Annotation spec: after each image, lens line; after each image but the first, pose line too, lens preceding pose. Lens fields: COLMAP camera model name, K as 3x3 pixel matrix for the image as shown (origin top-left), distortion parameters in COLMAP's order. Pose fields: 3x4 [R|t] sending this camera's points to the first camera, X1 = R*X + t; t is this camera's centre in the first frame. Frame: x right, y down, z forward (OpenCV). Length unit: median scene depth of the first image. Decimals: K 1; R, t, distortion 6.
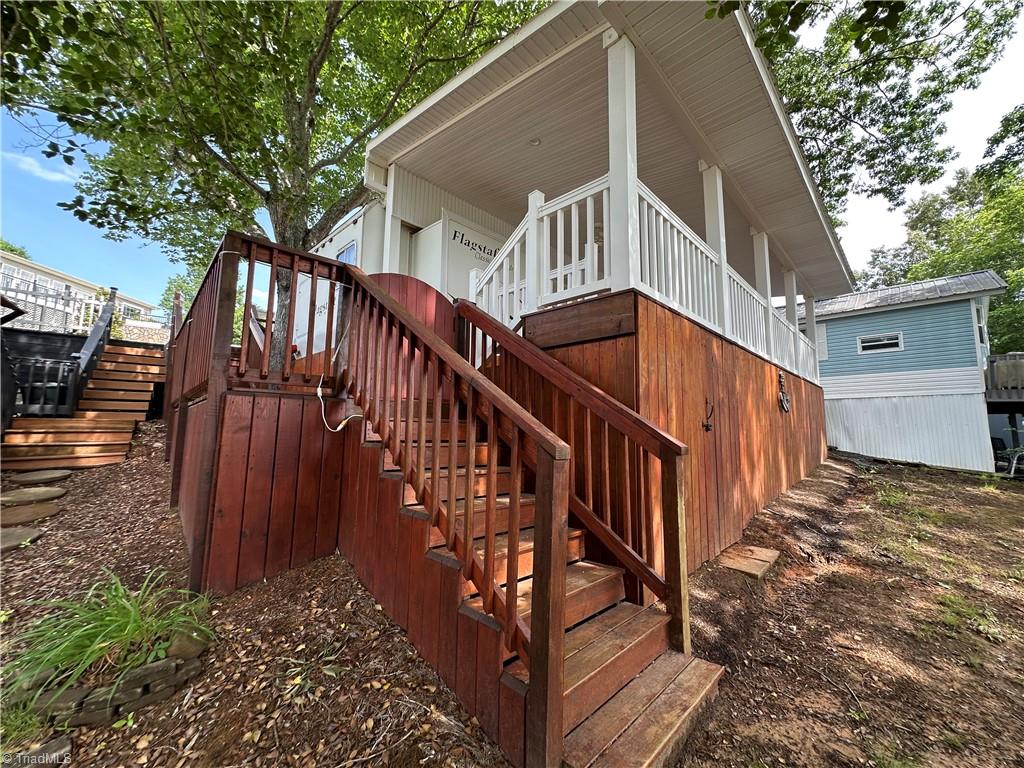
lens RADIAL K [[409.8, 0, 513.1], [0, 409.8, 382.0], [0, 0, 1]] dist [-0.001467, 0.000247]
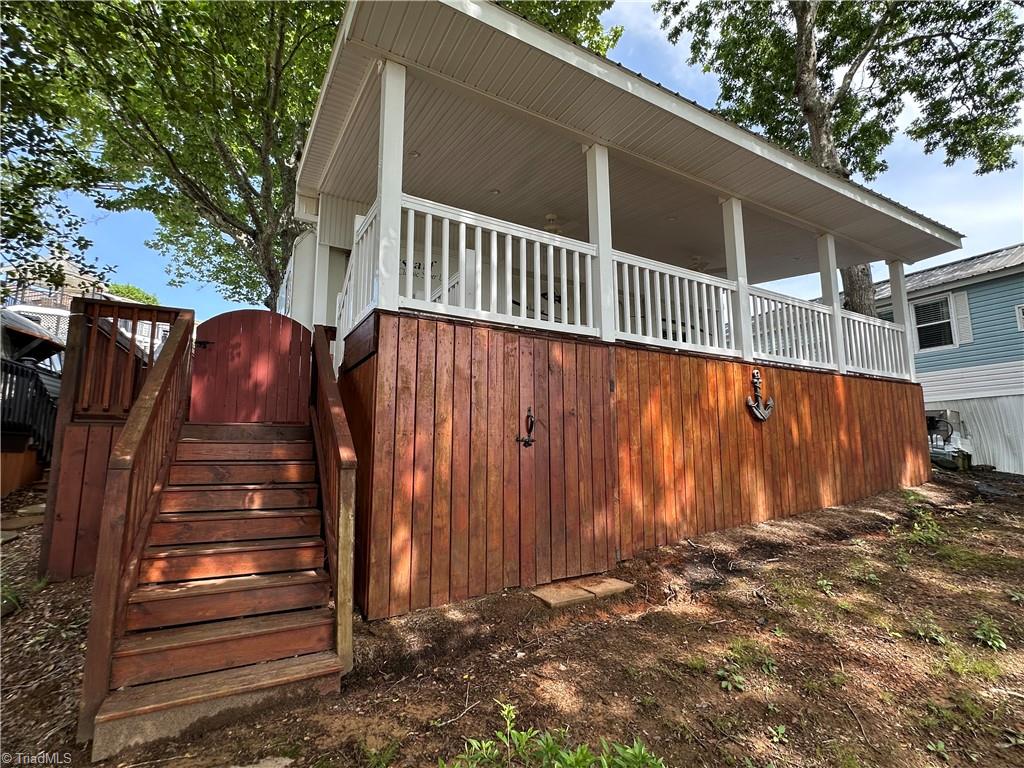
lens RADIAL K [[490.4, 0, 512.0], [0, 490.4, 384.0], [0, 0, 1]] dist [-0.003592, 0.000153]
pose [[0.960343, -0.056332, -0.273072, 0.942178], [0.049906, 0.998290, -0.030428, 0.014438], [0.274320, 0.015593, 0.961512, -0.086677]]
